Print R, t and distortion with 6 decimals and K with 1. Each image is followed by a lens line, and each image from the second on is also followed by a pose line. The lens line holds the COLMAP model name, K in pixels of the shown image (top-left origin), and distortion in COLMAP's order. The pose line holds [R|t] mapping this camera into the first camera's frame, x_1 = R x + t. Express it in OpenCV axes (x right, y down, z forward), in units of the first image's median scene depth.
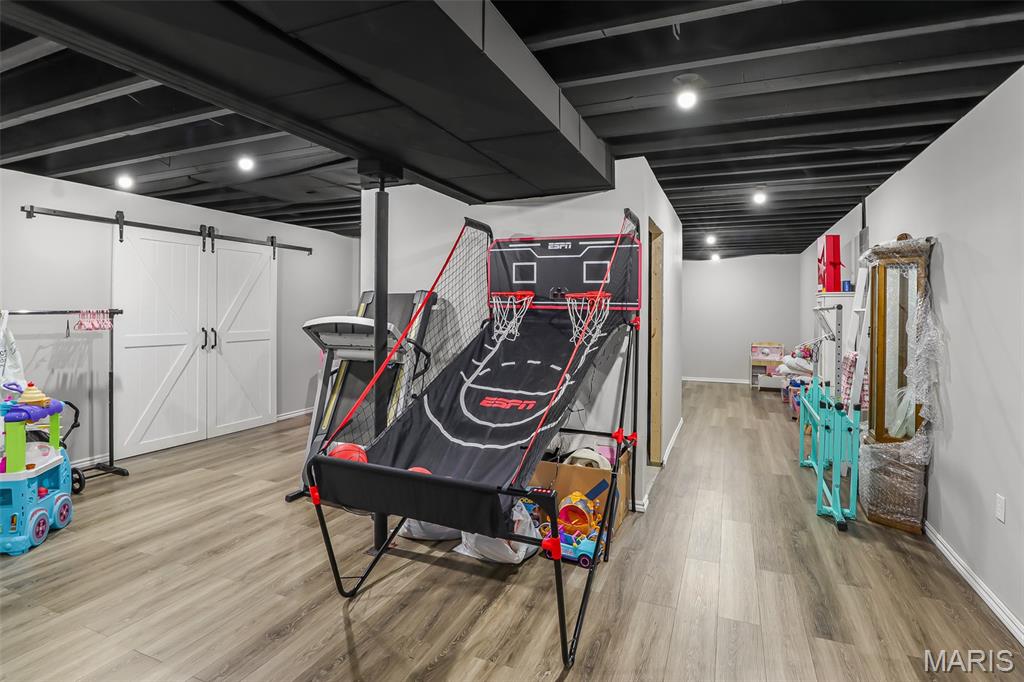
lens RADIAL K [[518.4, 0, 500.6], [0, 518.4, 317.6], [0, 0, 1]] dist [-0.039819, 0.003169]
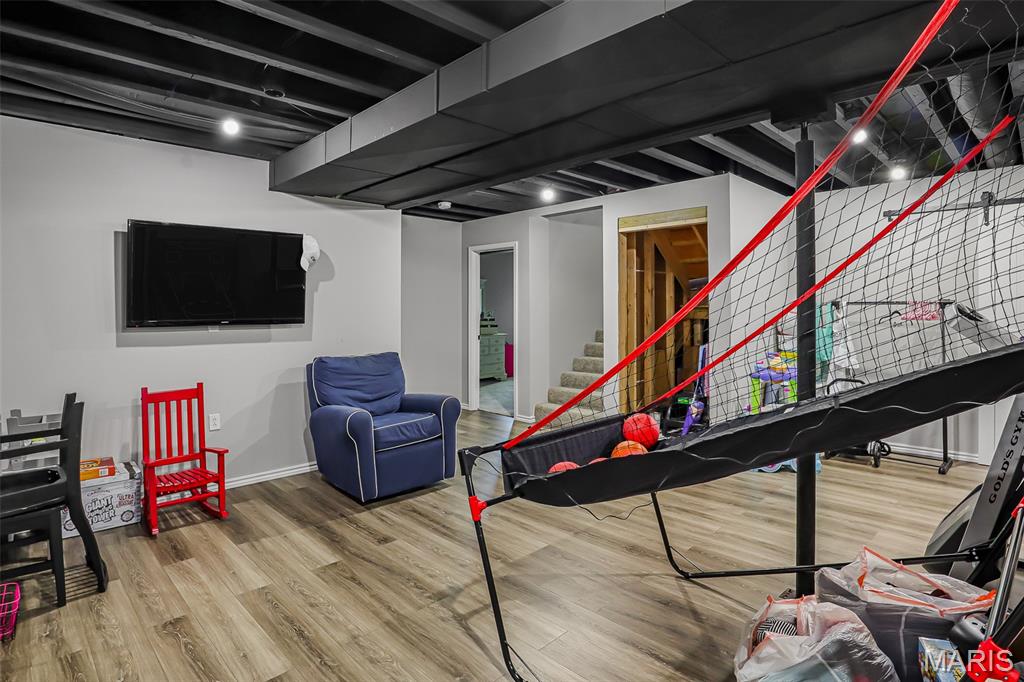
lens RADIAL K [[518.4, 0, 516.0], [0, 518.4, 330.7], [0, 0, 1]] dist [-0.039819, 0.003169]
pose [[-0.364769, 0.032472, -0.930532, 0.749832], [-0.003664, 0.999334, 0.036310, 0.018902], [0.931091, 0.016654, -0.364407, 1.029495]]
